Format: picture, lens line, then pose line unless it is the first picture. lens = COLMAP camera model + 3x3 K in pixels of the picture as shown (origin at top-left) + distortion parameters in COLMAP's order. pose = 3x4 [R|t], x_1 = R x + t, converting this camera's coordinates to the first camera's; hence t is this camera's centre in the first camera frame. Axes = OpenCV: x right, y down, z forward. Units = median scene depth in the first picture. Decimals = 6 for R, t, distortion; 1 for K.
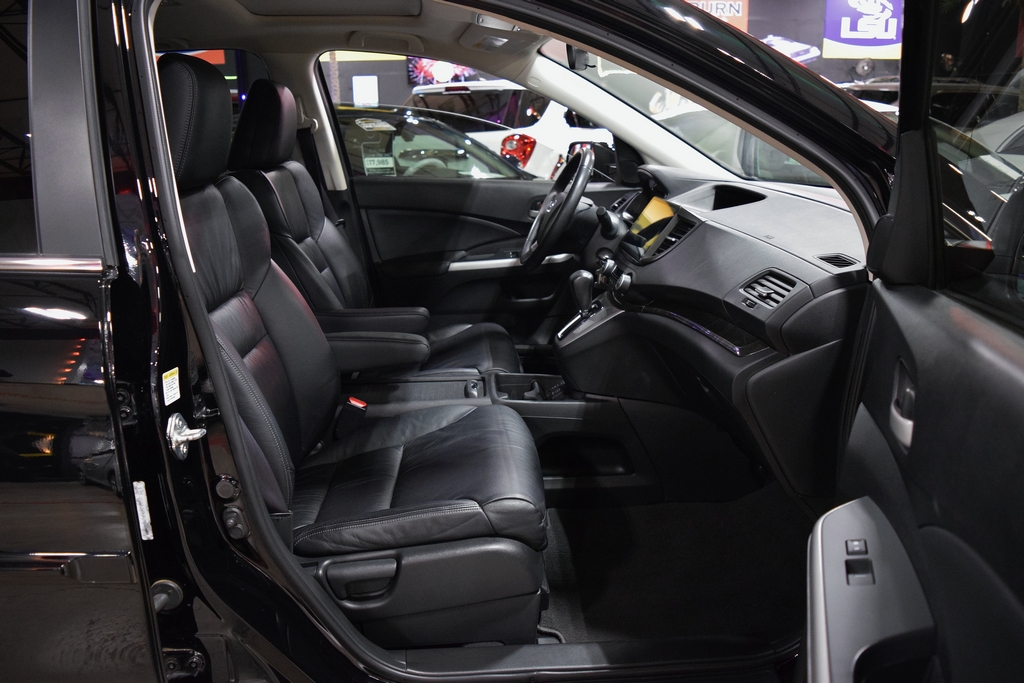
lens RADIAL K [[801.7, 0, 505.0], [0, 801.7, 336.1], [0, 0, 1]] dist [-0.098261, 0.024694]
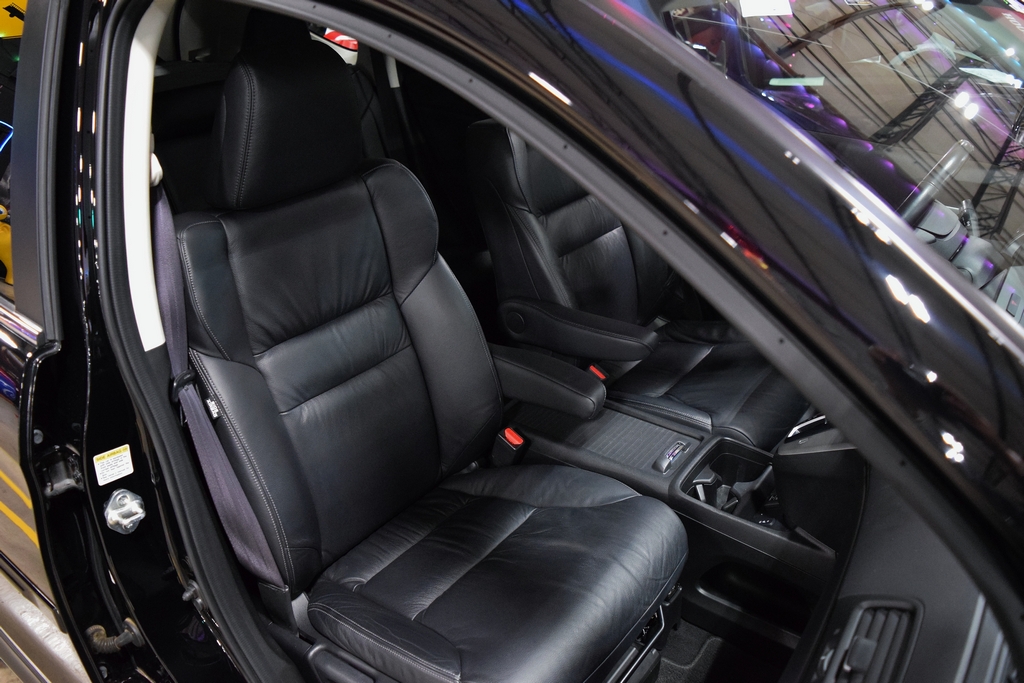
lens RADIAL K [[801.7, 0, 513.3], [0, 801.7, 342.5], [0, 0, 1]] dist [-0.098261, 0.024694]
pose [[0.774318, 0.290126, -0.562368, 0.256618], [-0.152580, 0.948083, 0.279031, -0.241944], [0.614126, -0.130253, 0.778385, 0.338330]]
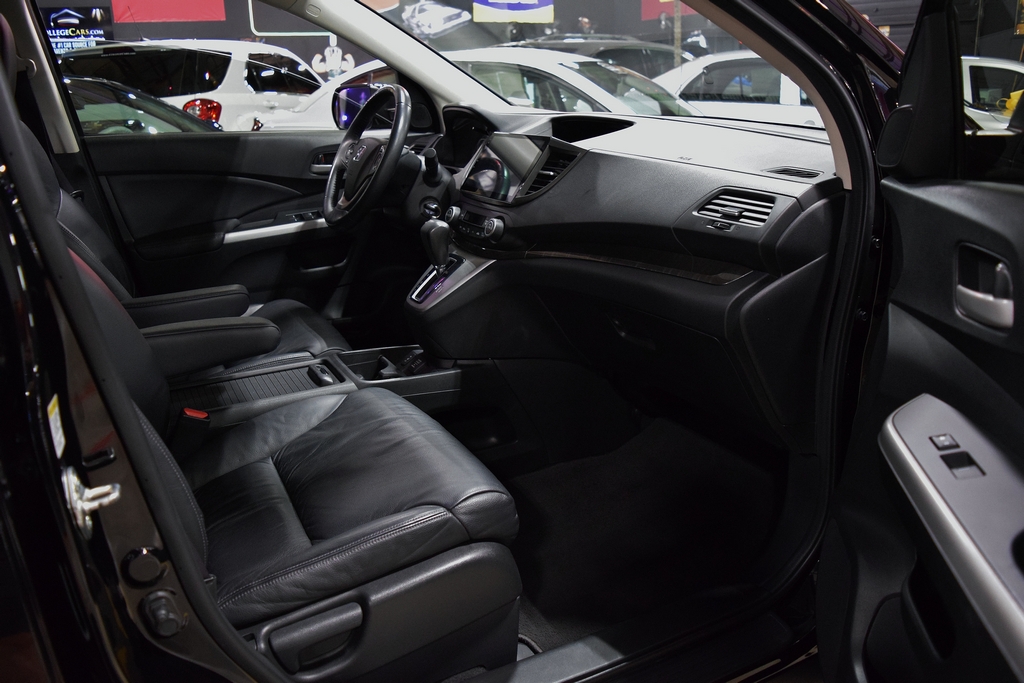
lens RADIAL K [[801.7, 0, 511.2], [0, 801.7, 335.2], [0, 0, 1]] dist [-0.098261, 0.024694]
pose [[0.905933, -0.133019, 0.401984, -0.197871], [0.119652, 0.991102, 0.058309, 0.000967], [-0.406163, -0.004726, 0.913788, 0.180385]]
